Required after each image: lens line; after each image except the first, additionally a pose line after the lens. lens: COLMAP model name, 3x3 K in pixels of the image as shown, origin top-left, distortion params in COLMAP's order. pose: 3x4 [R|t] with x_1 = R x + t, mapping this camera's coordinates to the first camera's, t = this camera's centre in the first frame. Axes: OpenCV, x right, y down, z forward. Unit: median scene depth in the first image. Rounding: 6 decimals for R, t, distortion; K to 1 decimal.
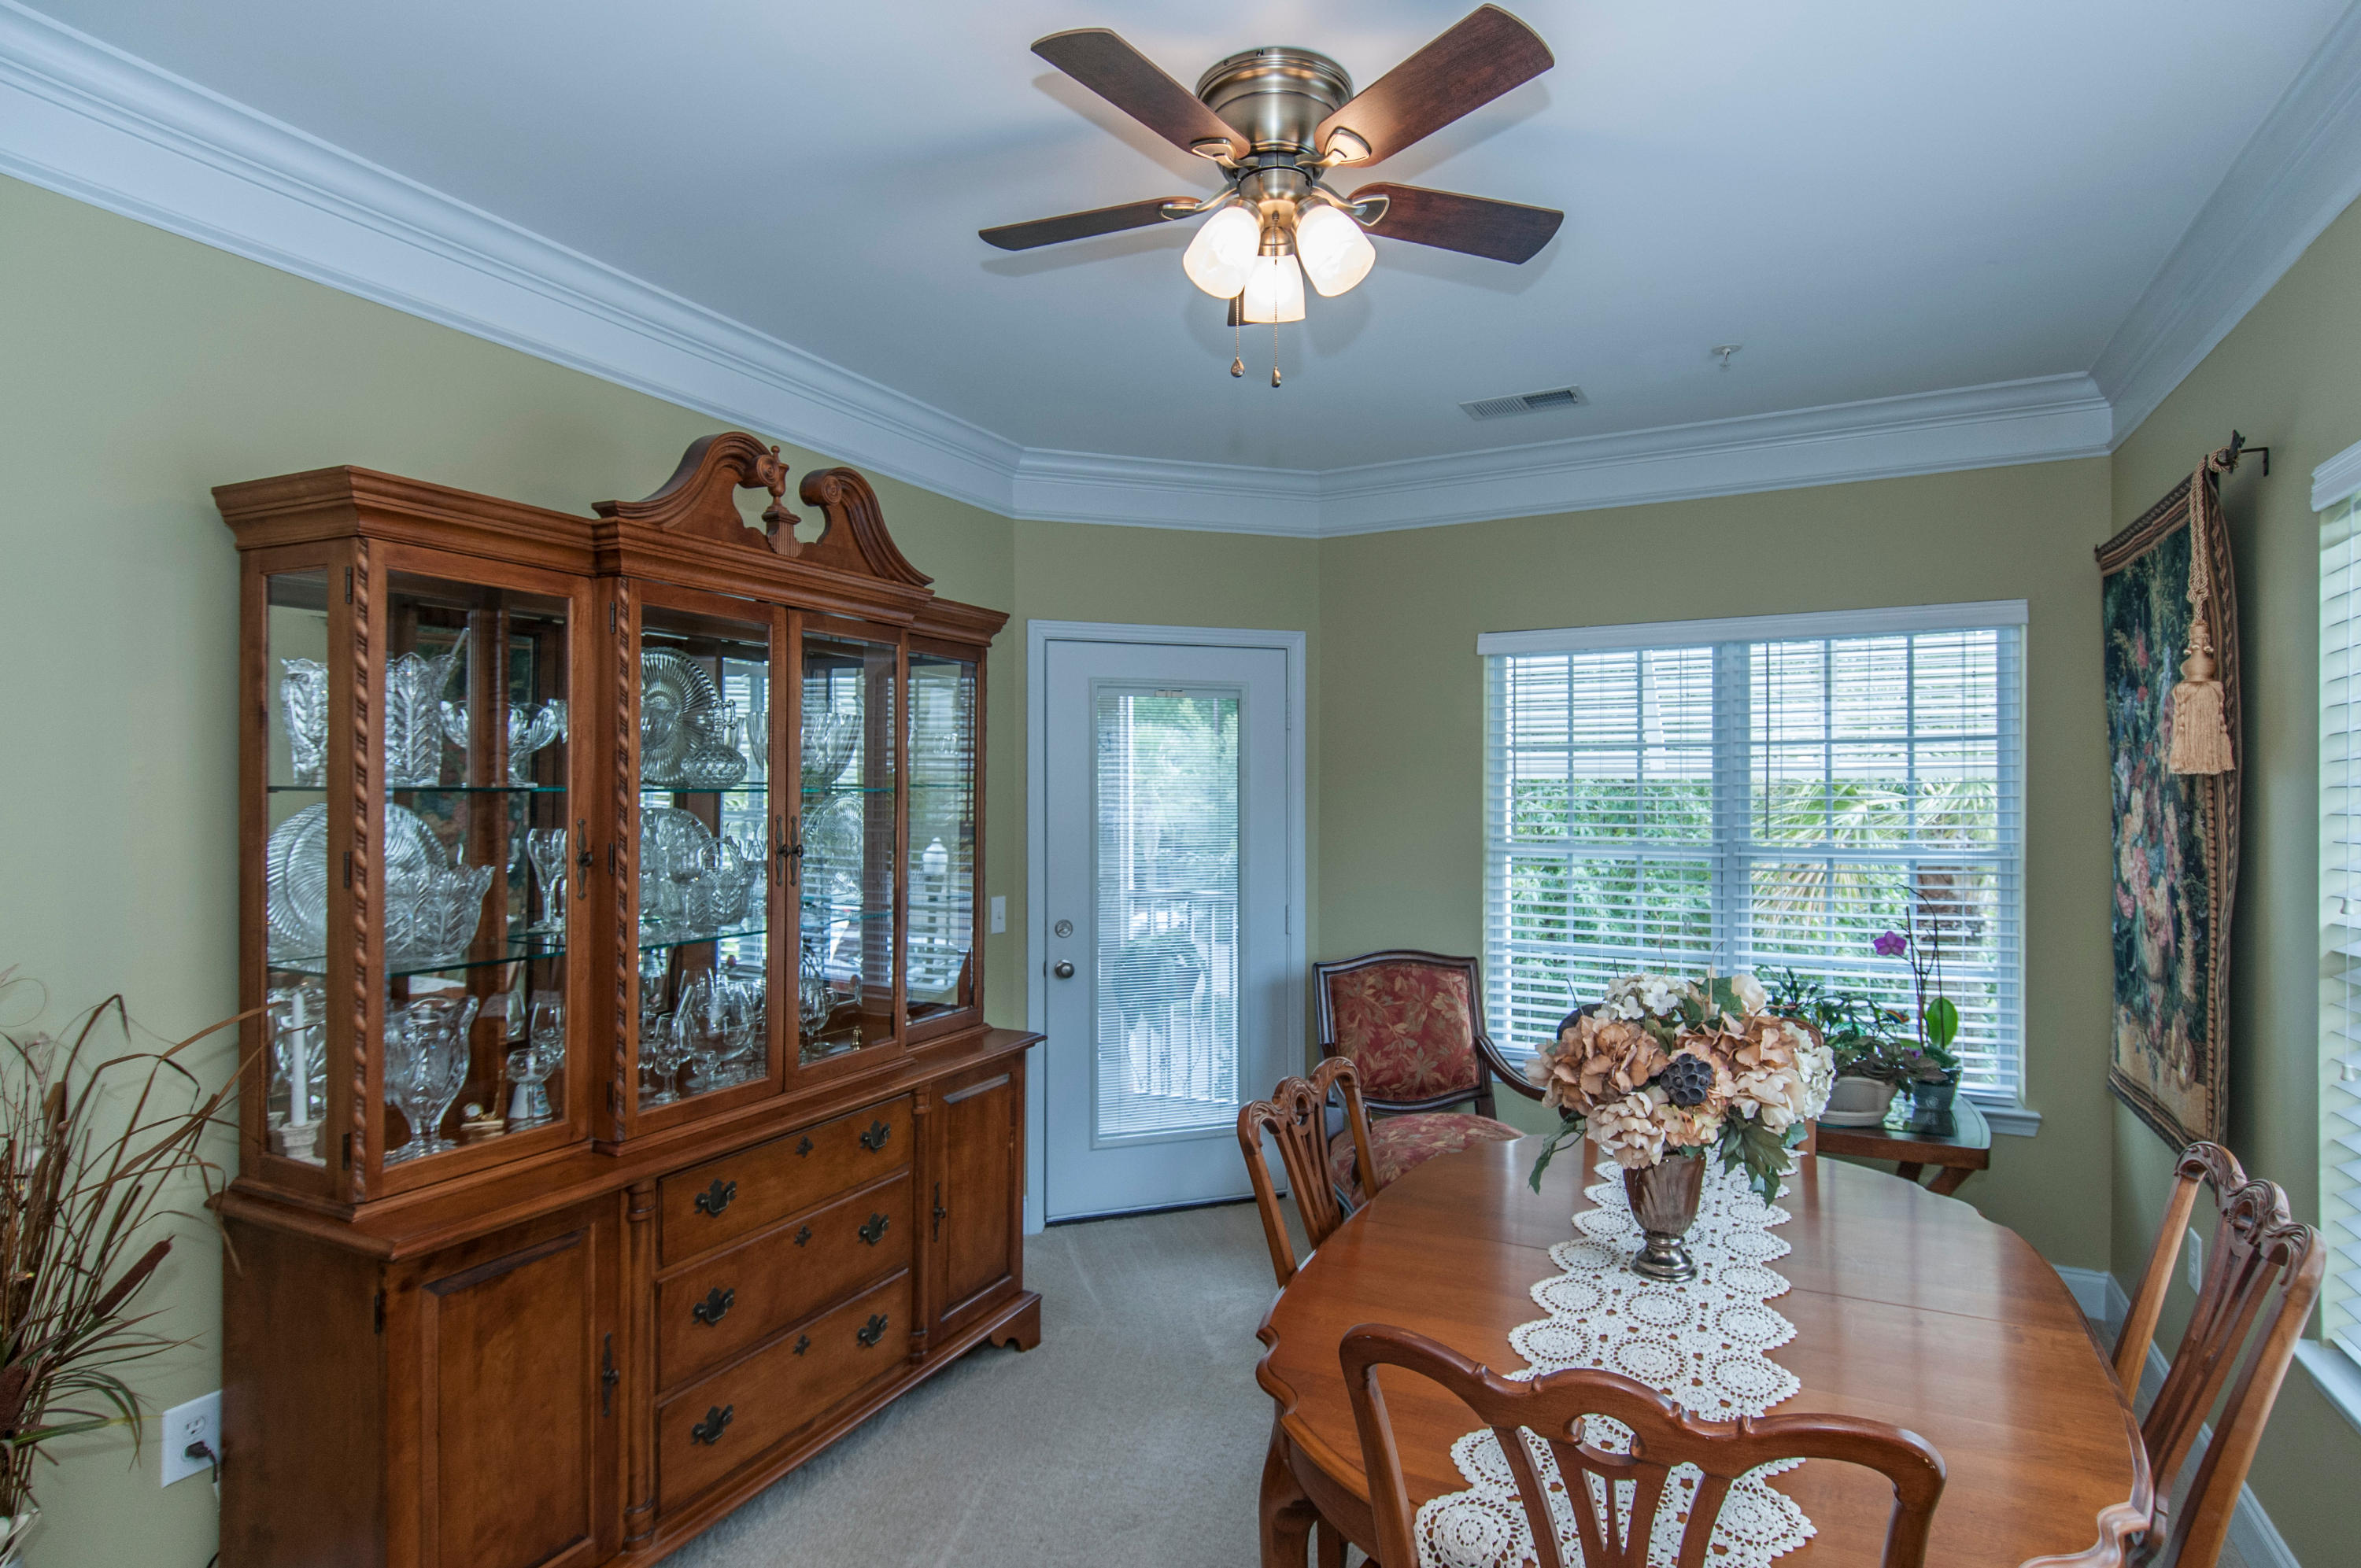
lens RADIAL K [[1217.0, 0, 1182.0], [0, 1217.0, 786.9], [0, 0, 1]] dist [0.003656, -0.004129]
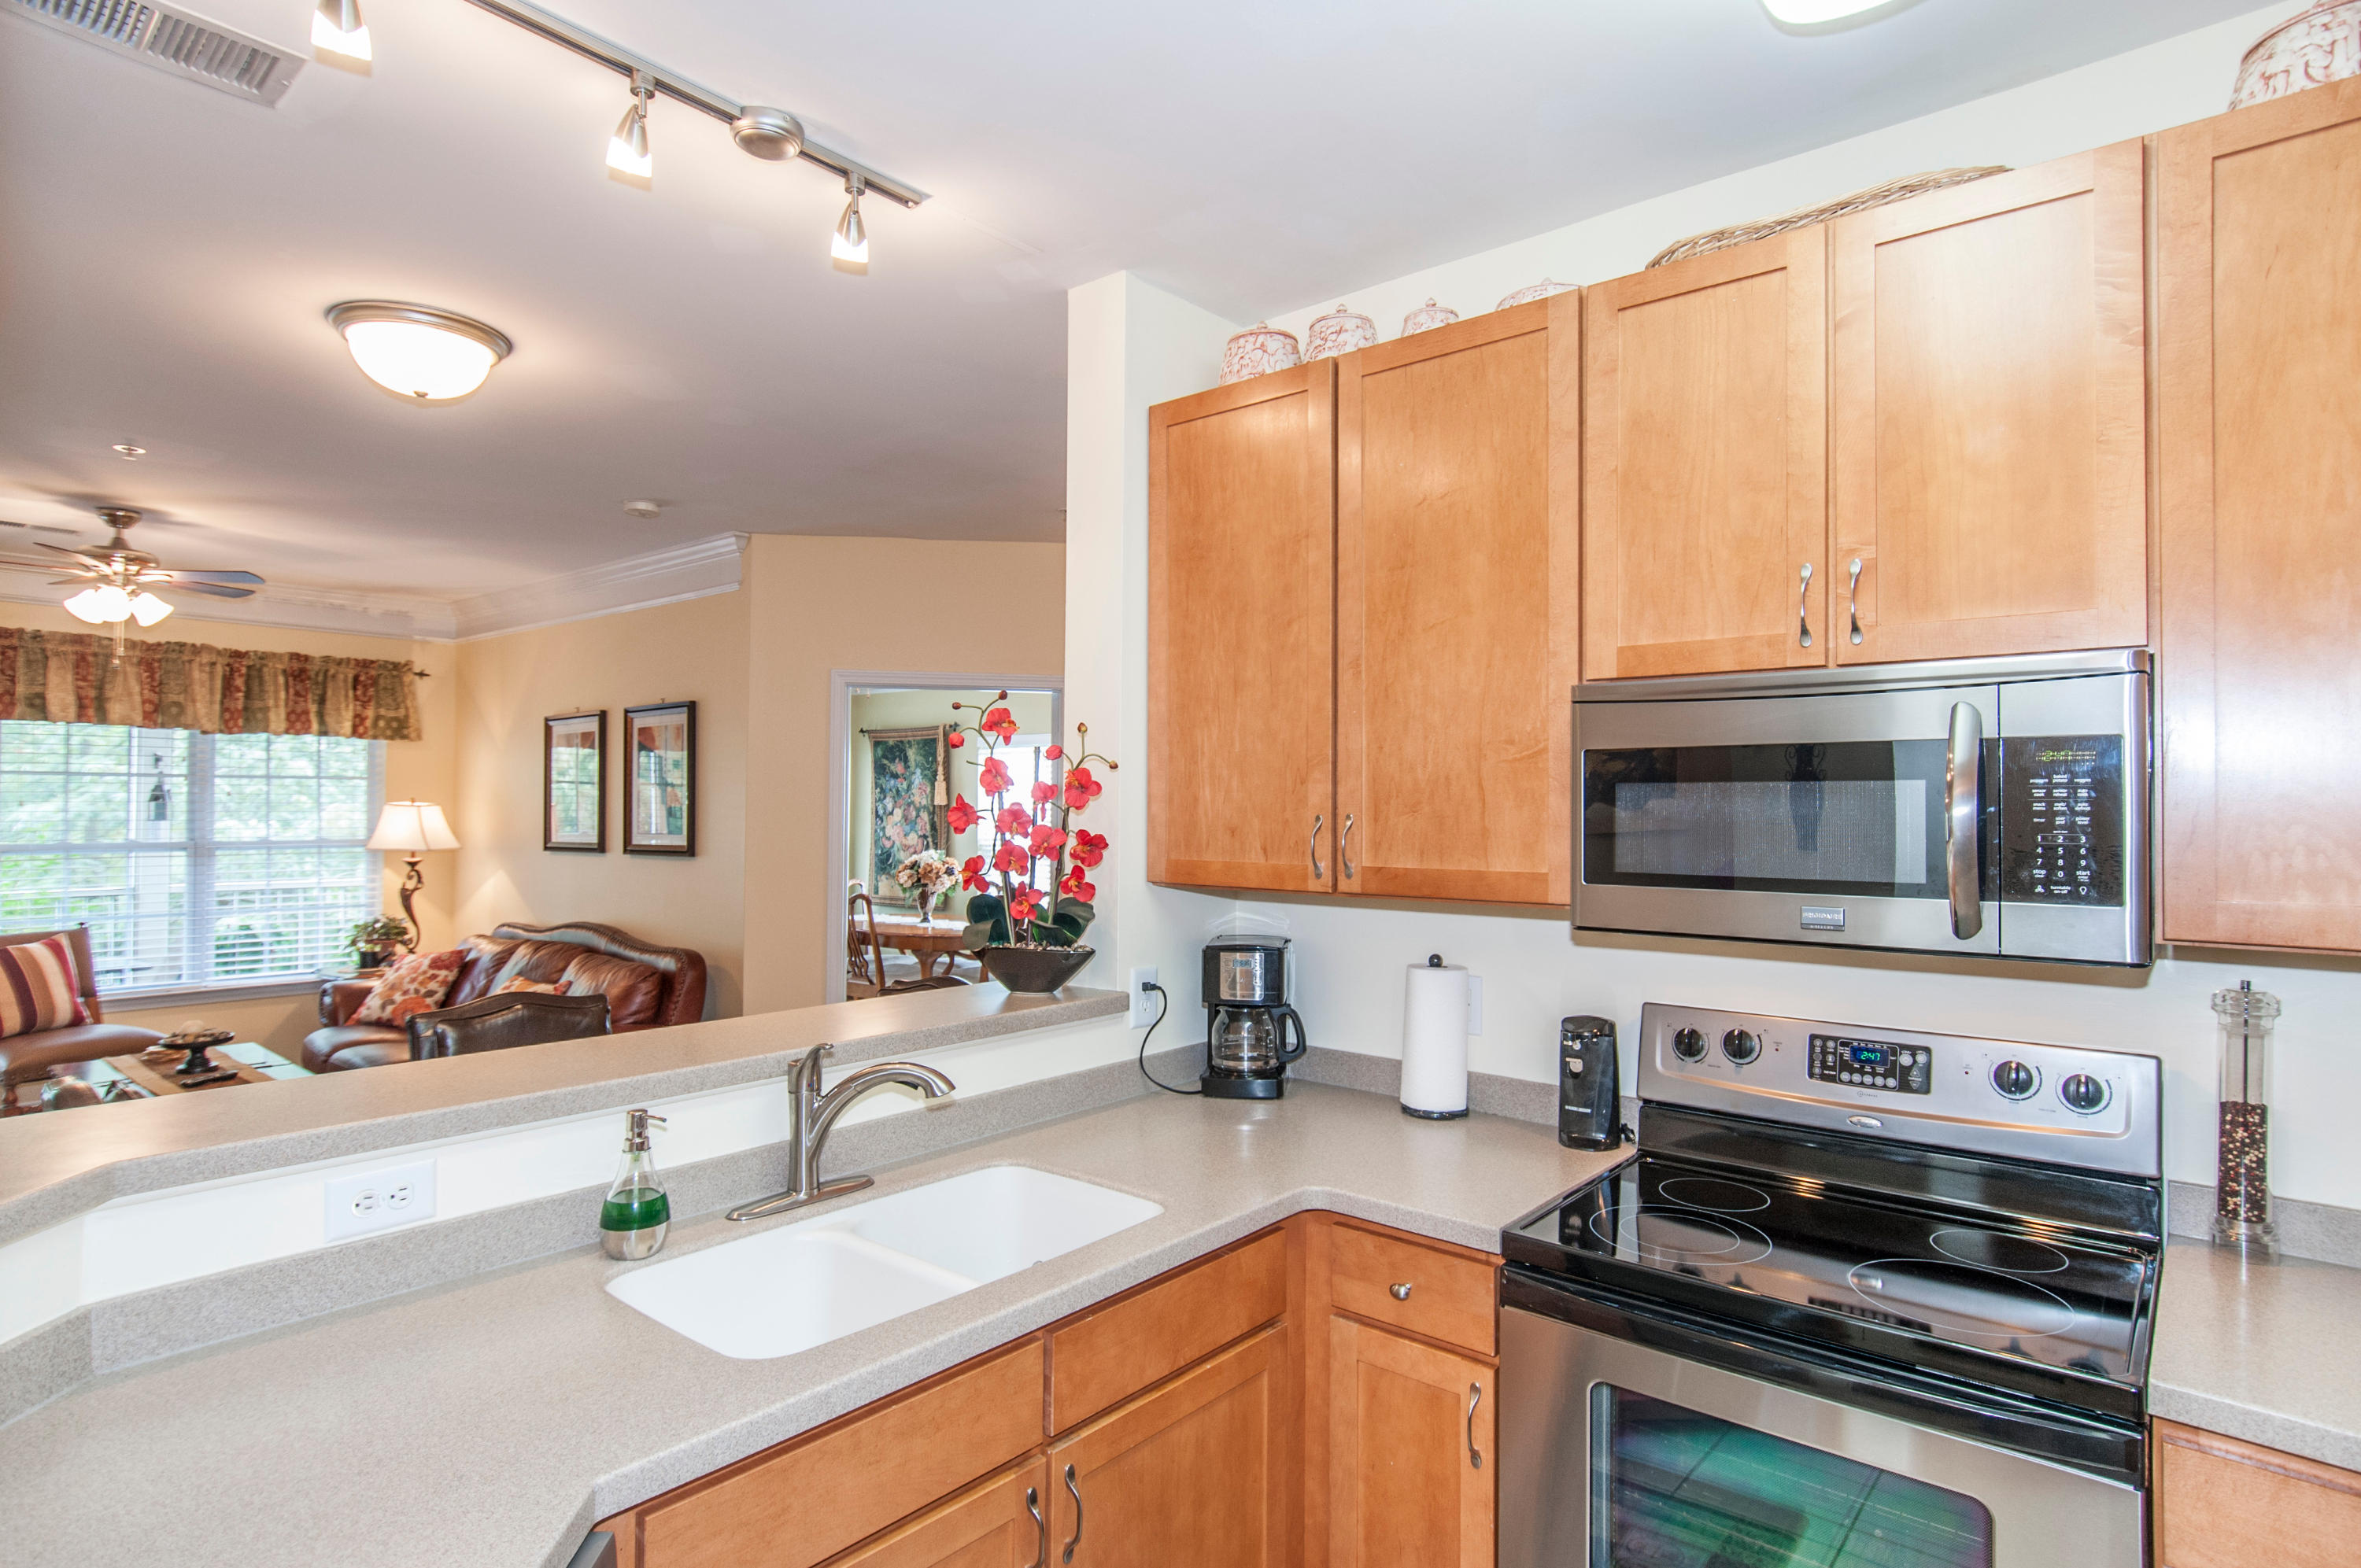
lens RADIAL K [[1217.0, 0, 1188.6], [0, 1217.0, 787.3], [0, 0, 1]] dist [0.003656, -0.004129]
pose [[0.220618, 0.021981, 0.975113, -1.828607], [-0.006729, 0.999757, -0.021014, 0.007077], [-0.975337, -0.001925, 0.220712, -0.418000]]
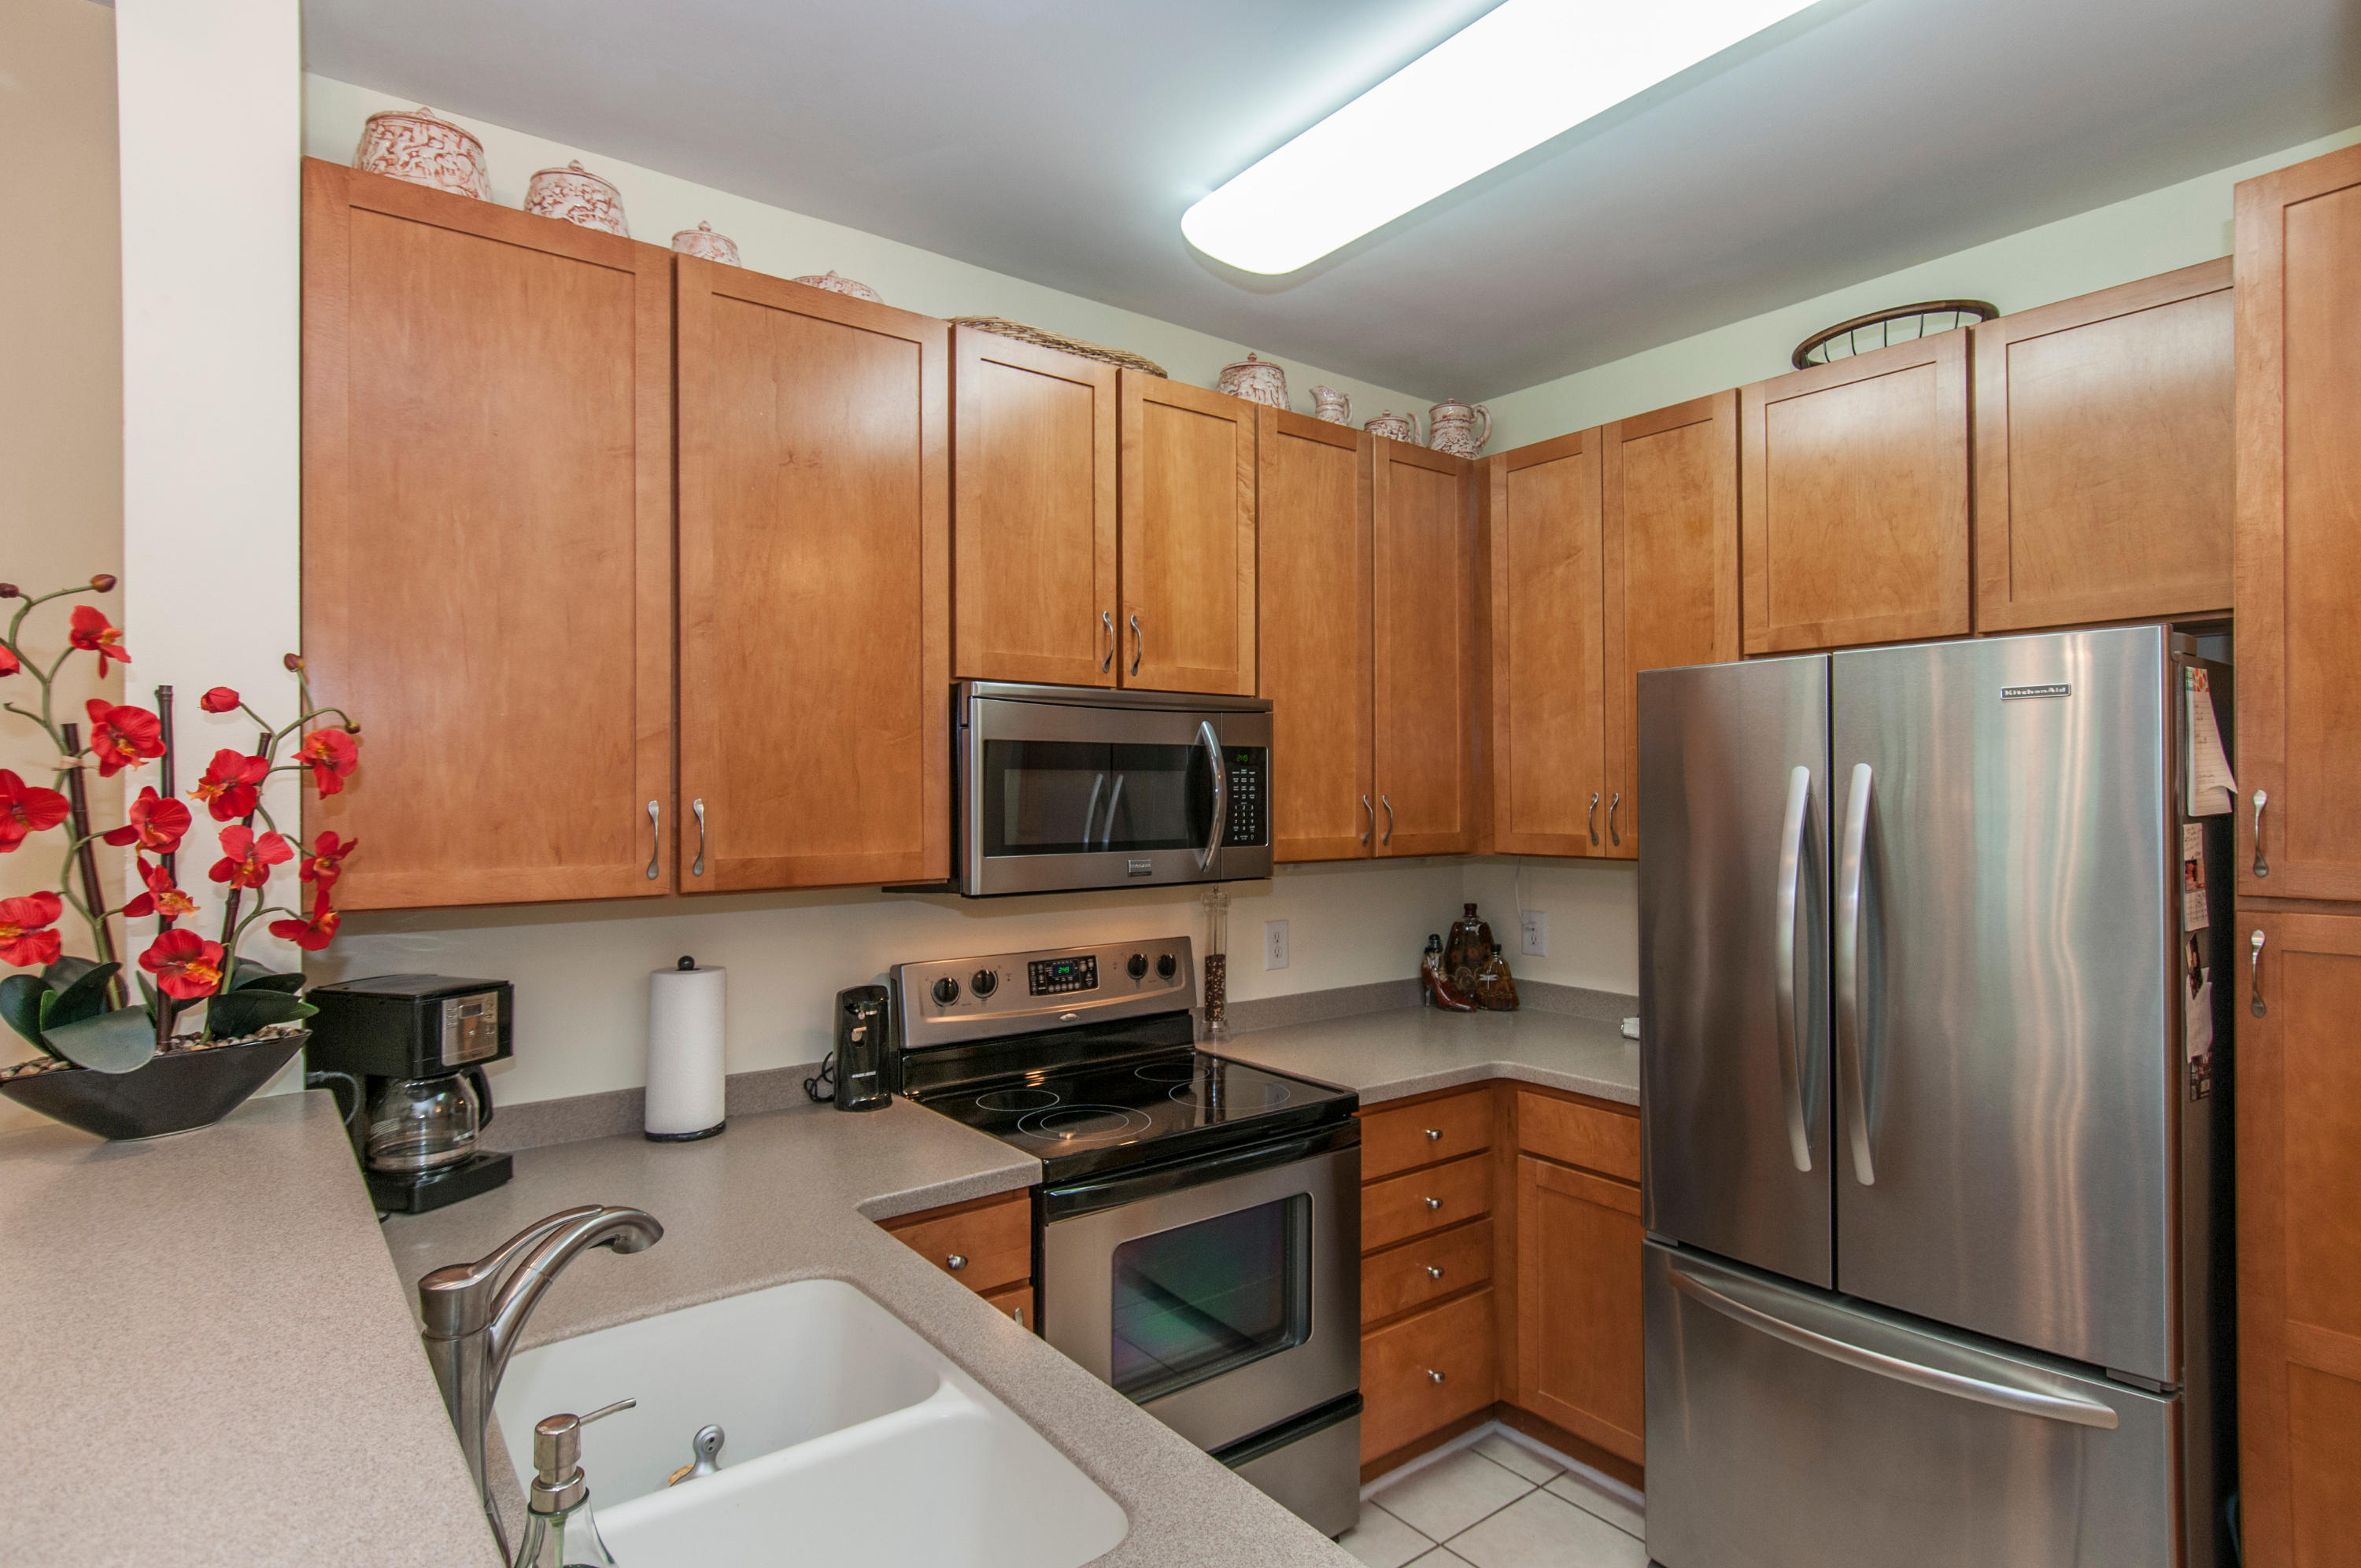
lens RADIAL K [[1217.0, 0, 1210.6], [0, 1217.0, 789.7], [0, 0, 1]] dist [0.003656, -0.004129]
pose [[-0.910962, 0.007469, 0.412423, -1.623097], [0.006499, 0.999972, -0.003755, 0.006285], [-0.412440, -0.000740, -0.910985, 0.042522]]
